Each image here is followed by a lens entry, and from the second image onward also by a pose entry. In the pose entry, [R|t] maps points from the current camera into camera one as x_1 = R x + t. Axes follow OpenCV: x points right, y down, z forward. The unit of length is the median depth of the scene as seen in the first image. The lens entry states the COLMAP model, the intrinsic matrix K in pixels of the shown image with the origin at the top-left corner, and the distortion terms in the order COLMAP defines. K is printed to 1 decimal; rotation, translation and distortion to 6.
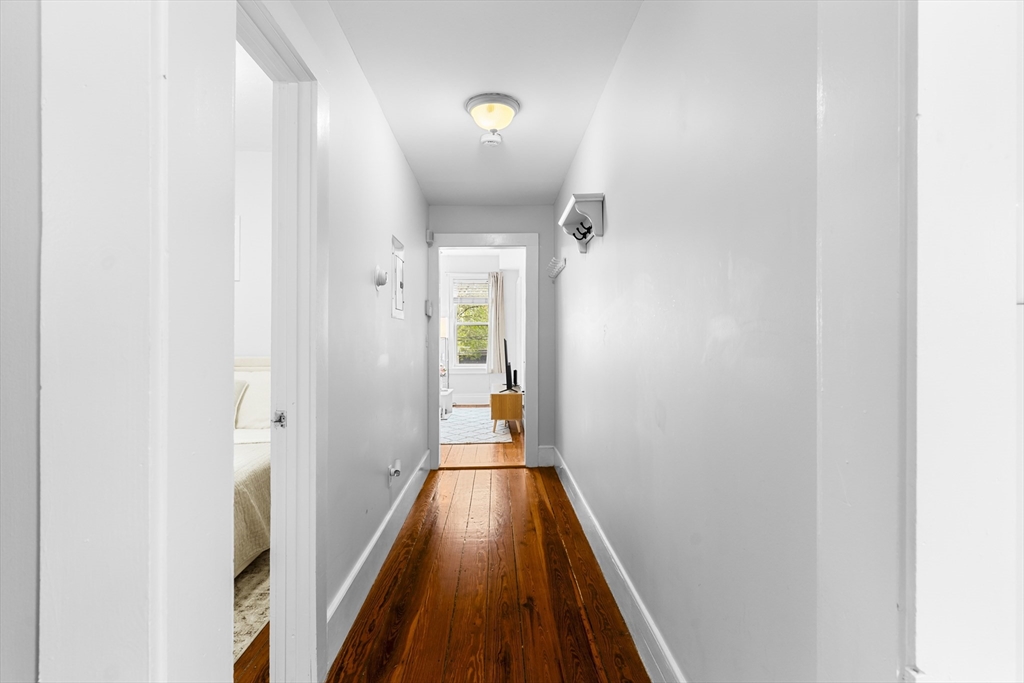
lens RADIAL K [[501.3, 0, 519.0], [0, 501.3, 340.2], [0, 0, 1]] dist [-0.000992, -0.000083]
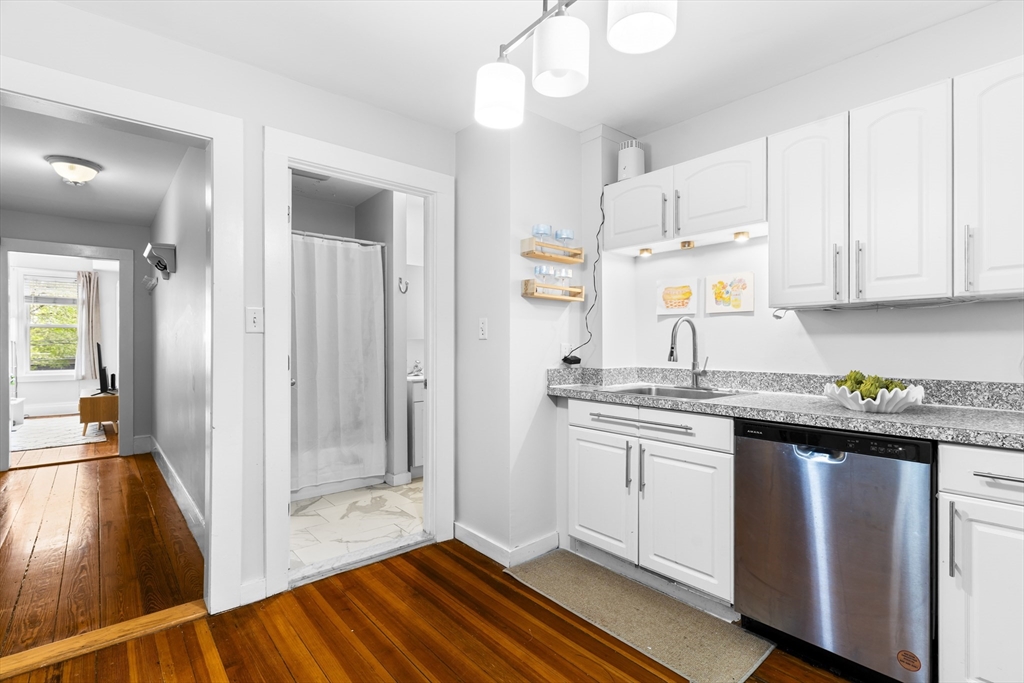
lens RADIAL K [[486.1, 0, 515.6], [0, 486.1, 344.9], [0, 0, 1]] dist [0.002418, -0.000246]
pose [[0.786069, -0.001682, 0.618137, 0.037834], [0.001420, 0.999999, 0.000915, 0.002423], [-0.618137, 0.000159, 0.786070, -0.416779]]
